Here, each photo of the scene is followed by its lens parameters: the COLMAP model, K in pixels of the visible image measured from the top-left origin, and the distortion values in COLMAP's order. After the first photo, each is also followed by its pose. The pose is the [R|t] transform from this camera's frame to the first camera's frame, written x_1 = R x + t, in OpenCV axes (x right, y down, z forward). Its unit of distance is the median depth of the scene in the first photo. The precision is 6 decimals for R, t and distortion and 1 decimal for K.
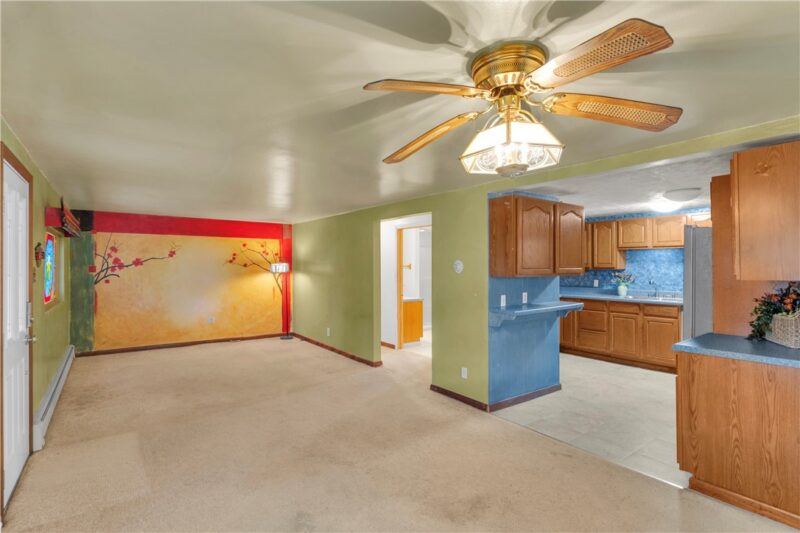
lens RADIAL K [[416.2, 0, 400.0], [0, 416.2, 266.5], [0, 0, 1]] dist [-0.000027, 0.000187]
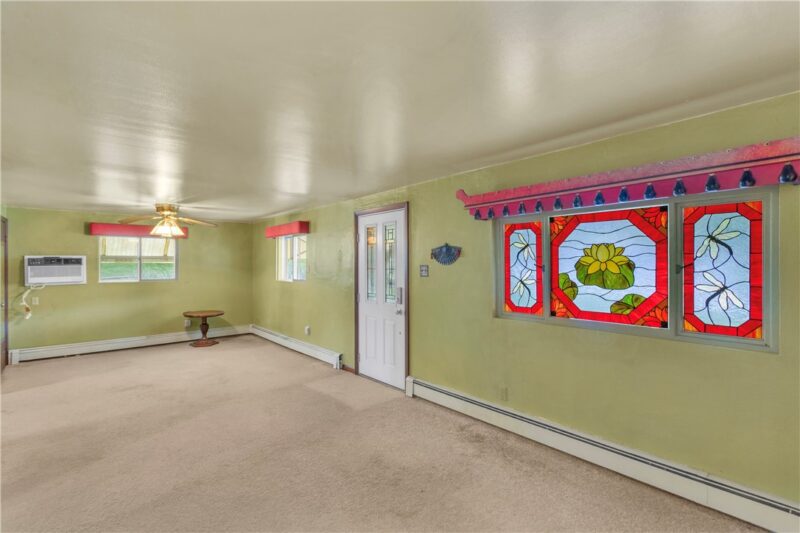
lens RADIAL K [[376.6, 0, 394.5], [0, 376.6, 265.1], [0, 0, 1]] dist [0.002799, 0.000707]
pose [[-0.997759, -0.000124, -0.066907, -0.373455], [-0.000334, 0.999995, 0.003121, -0.000525], [0.066906, 0.003136, -0.997754, 1.151227]]
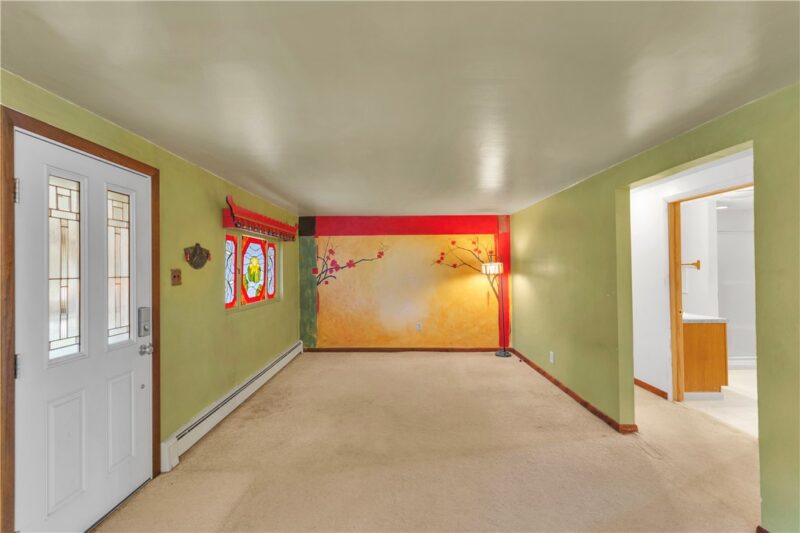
lens RADIAL K [[376.6, 0, 394.5], [0, 376.6, 265.1], [0, 0, 1]] dist [0.002799, 0.000707]
pose [[0.789236, -0.013870, -0.613933, 0.015775], [0.008859, 0.999898, -0.011201, 0.003866], [0.614026, 0.003401, 0.789278, 0.342234]]
